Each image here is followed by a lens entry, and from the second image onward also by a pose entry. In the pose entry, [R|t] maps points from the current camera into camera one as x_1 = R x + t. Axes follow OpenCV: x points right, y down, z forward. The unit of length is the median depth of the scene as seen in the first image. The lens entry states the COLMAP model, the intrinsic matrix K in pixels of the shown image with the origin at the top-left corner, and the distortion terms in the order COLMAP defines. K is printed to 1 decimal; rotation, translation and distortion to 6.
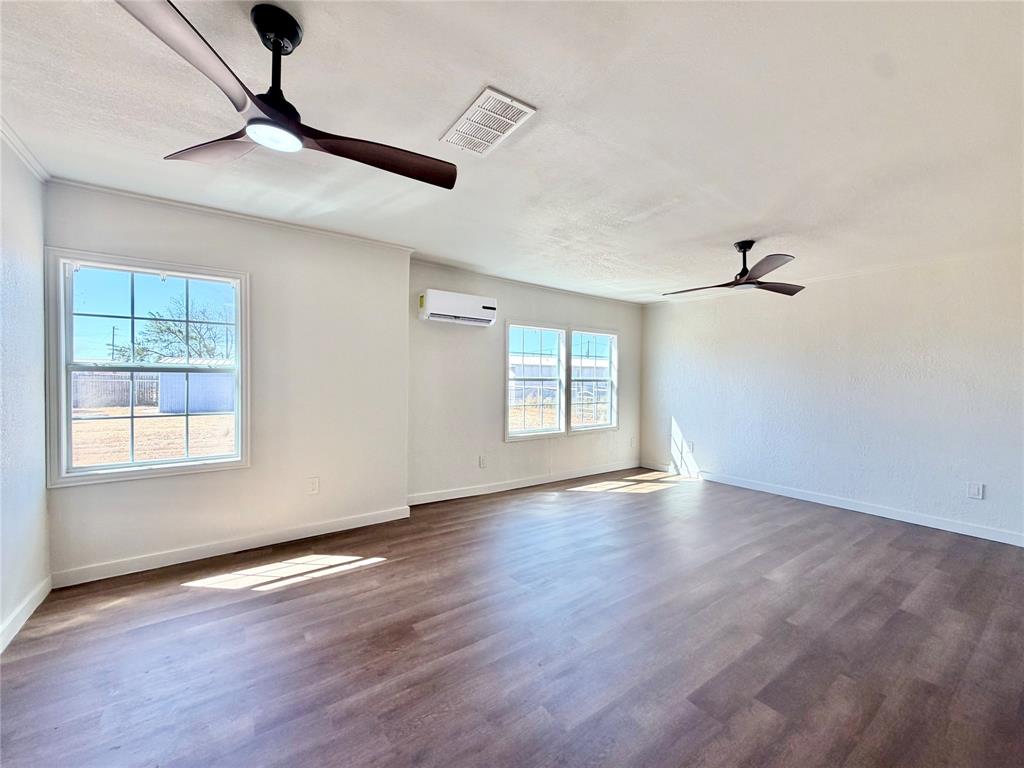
lens RADIAL K [[408.8, 0, 507.8], [0, 408.8, 382.1], [0, 0, 1]] dist [0.000291, -0.000056]
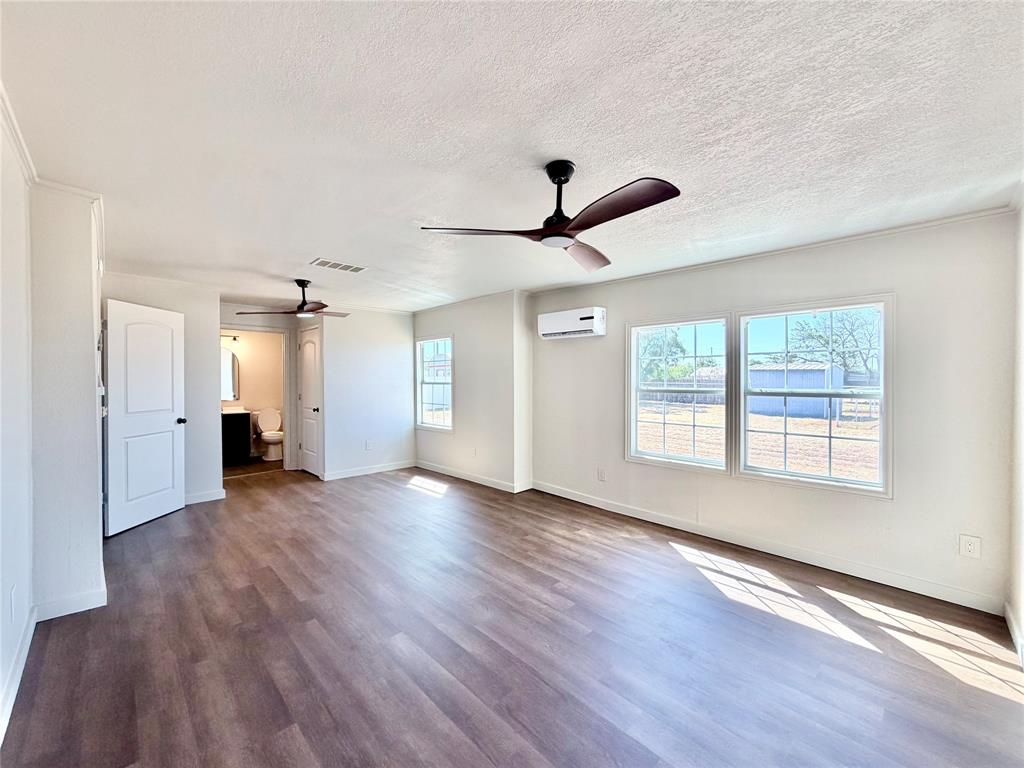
lens RADIAL K [[408.8, 0, 507.8], [0, 408.8, 382.1], [0, 0, 1]] dist [0.000291, -0.000056]
pose [[0.158820, 0.000233, -0.987307, 0.930215], [-0.004620, 0.999989, -0.000507, -0.025309], [0.987297, 0.004642, 0.158820, 0.674355]]
